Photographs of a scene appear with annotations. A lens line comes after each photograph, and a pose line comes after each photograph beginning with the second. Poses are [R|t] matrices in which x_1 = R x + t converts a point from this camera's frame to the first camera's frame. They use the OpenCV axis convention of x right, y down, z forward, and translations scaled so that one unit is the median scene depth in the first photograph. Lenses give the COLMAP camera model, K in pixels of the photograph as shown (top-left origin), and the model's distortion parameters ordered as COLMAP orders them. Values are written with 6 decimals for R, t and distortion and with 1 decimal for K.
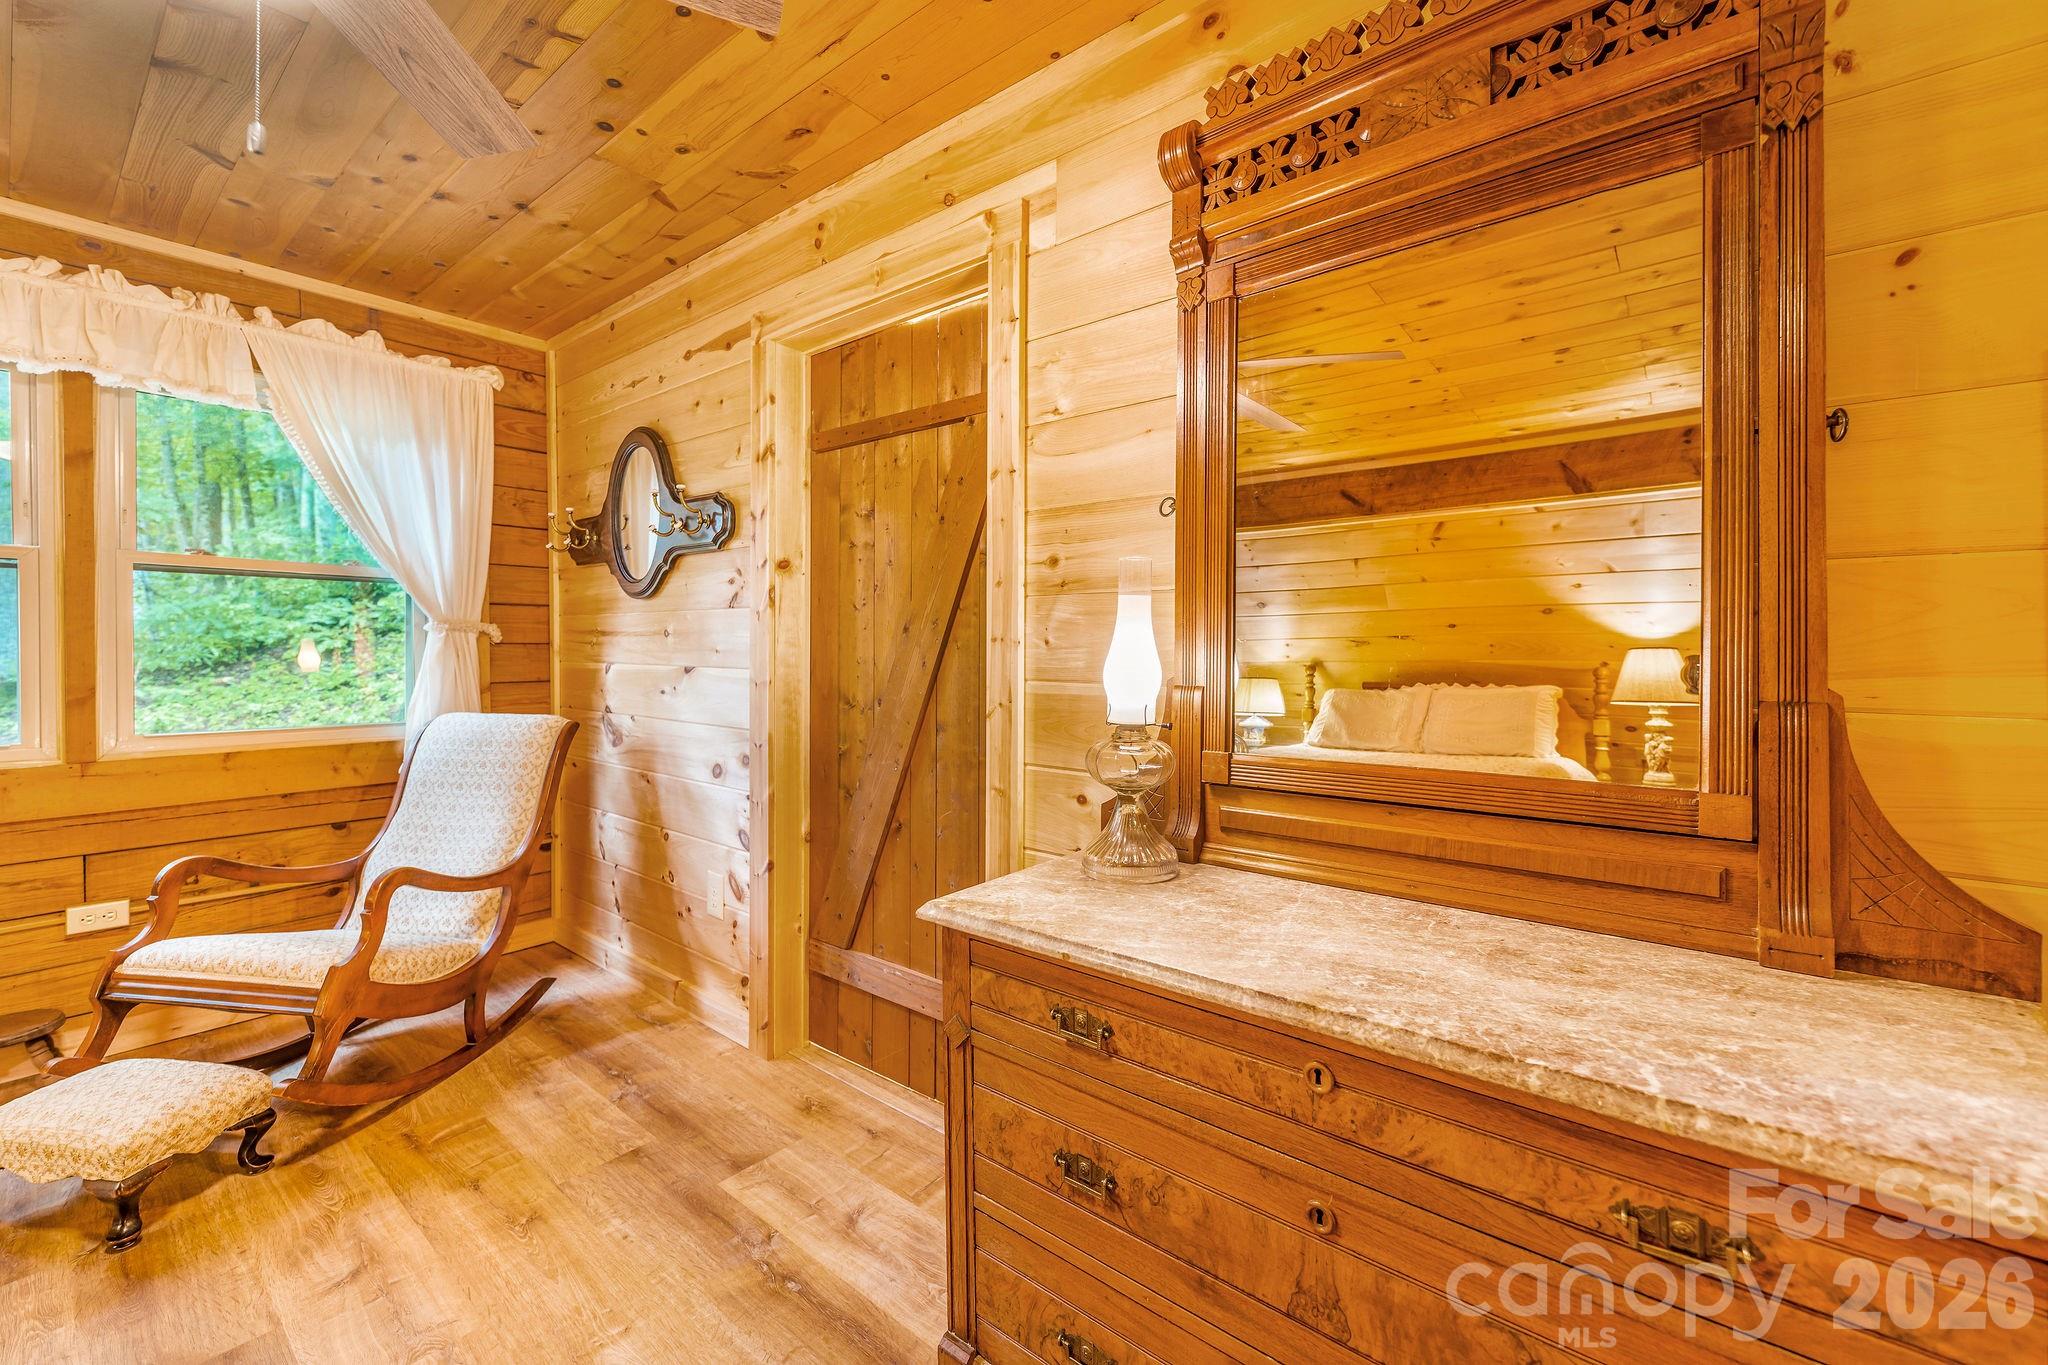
lens RADIAL K [[833.7, 0, 1032.3], [0, 833.7, 660.0], [0, 0, 1]] dist [0.009513, -0.005063]
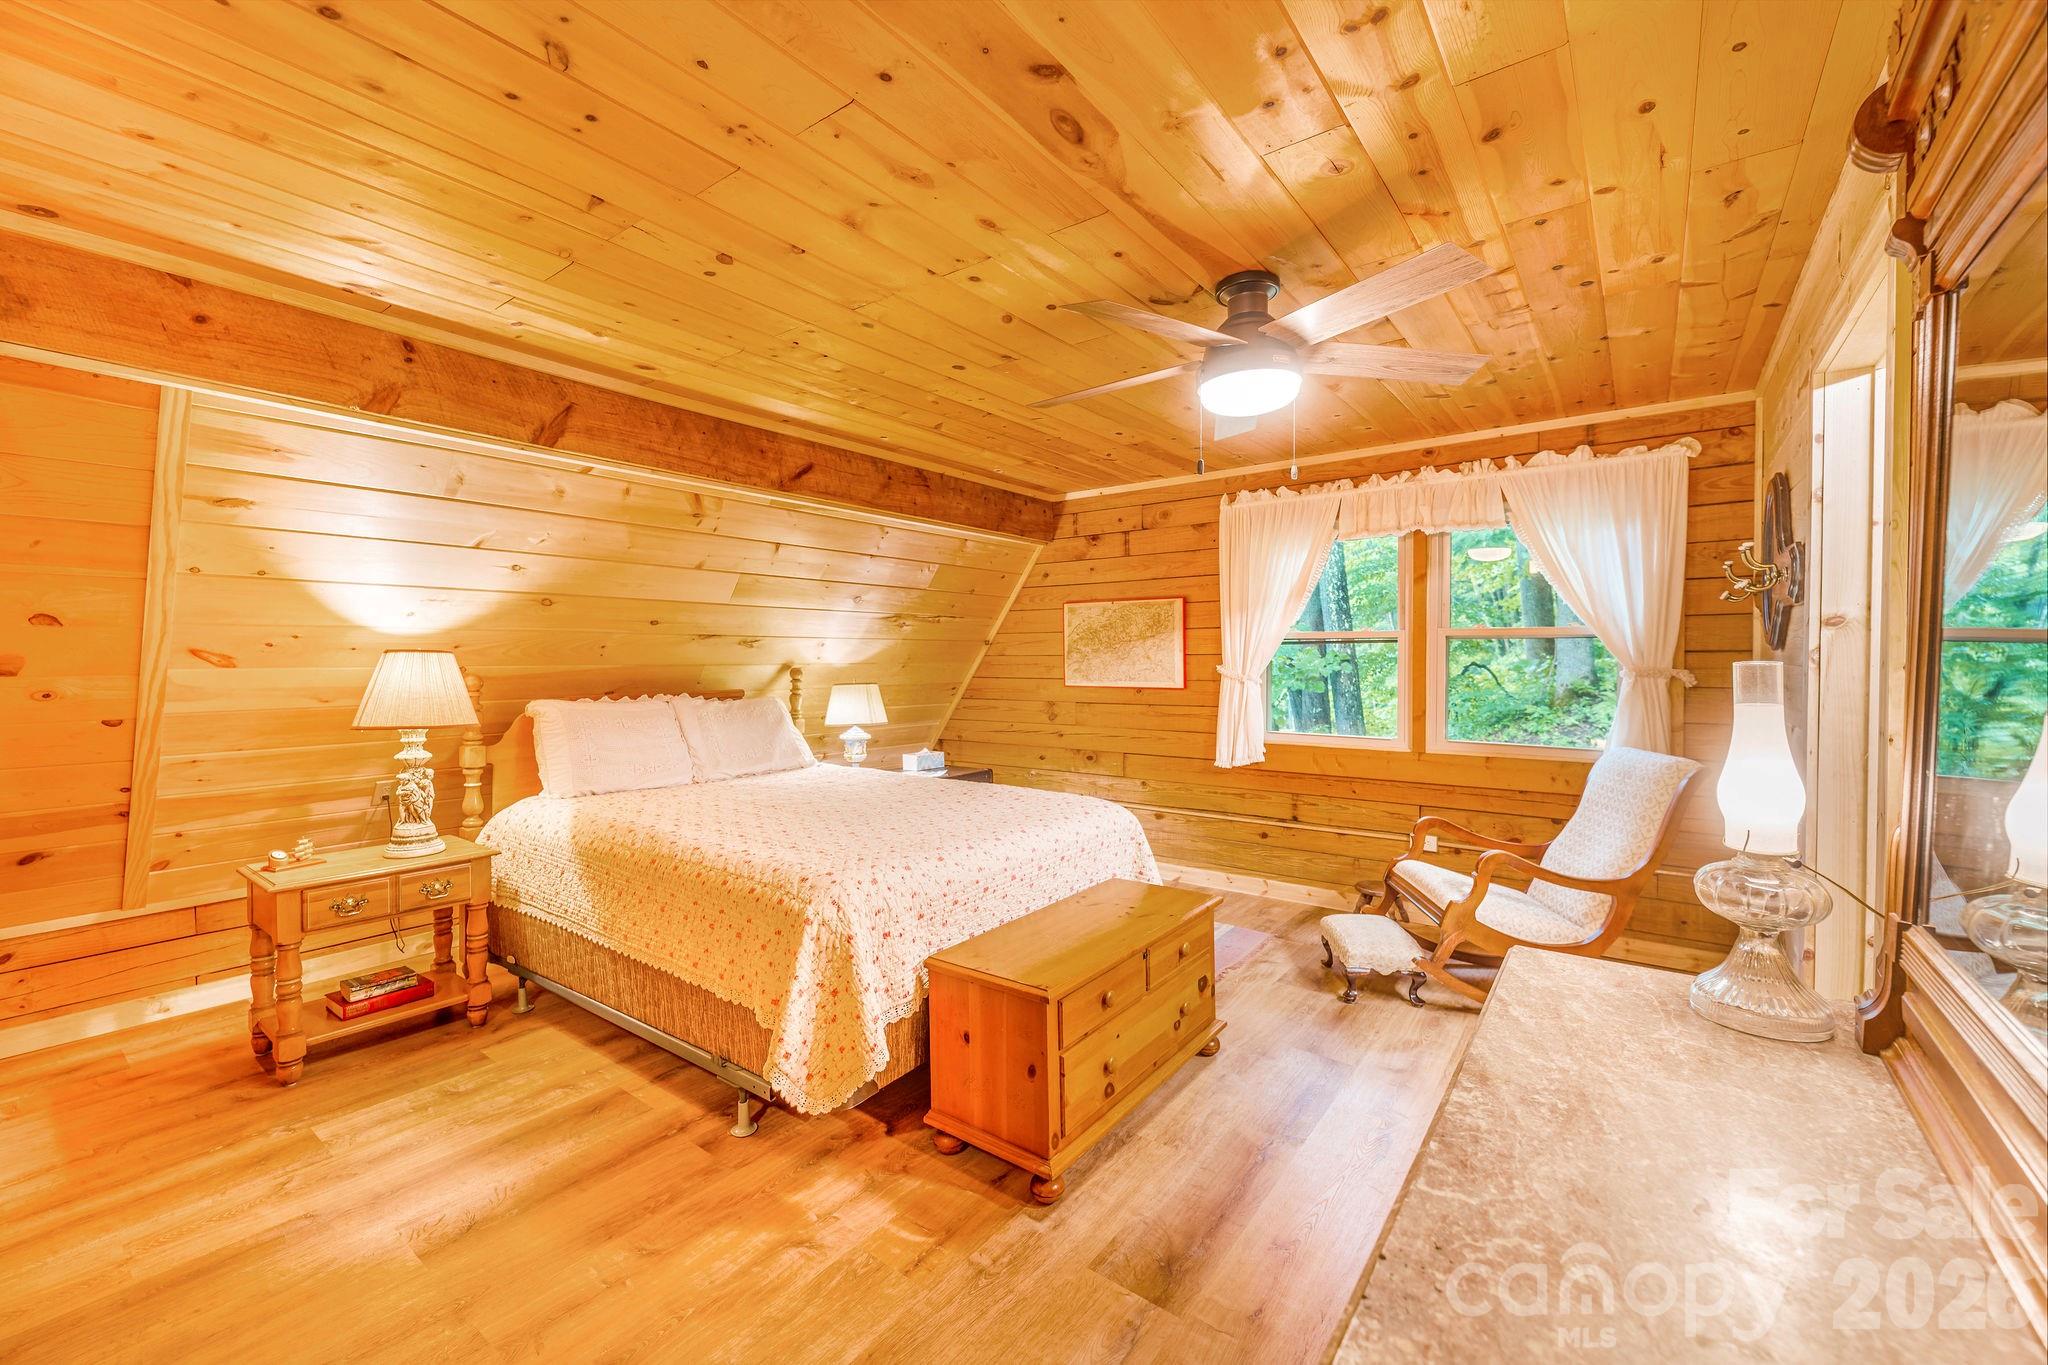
lens RADIAL K [[825.0, 0, 1024.0], [0, 825.0, 682.5], [0, 0, 1]] dist [0.003550, -0.000038]
pose [[0.032181, 0.029389, -0.999050, 0.466470], [-0.007630, 0.999546, 0.029157, -0.057171], [0.999453, 0.006684, 0.032390, 0.098964]]
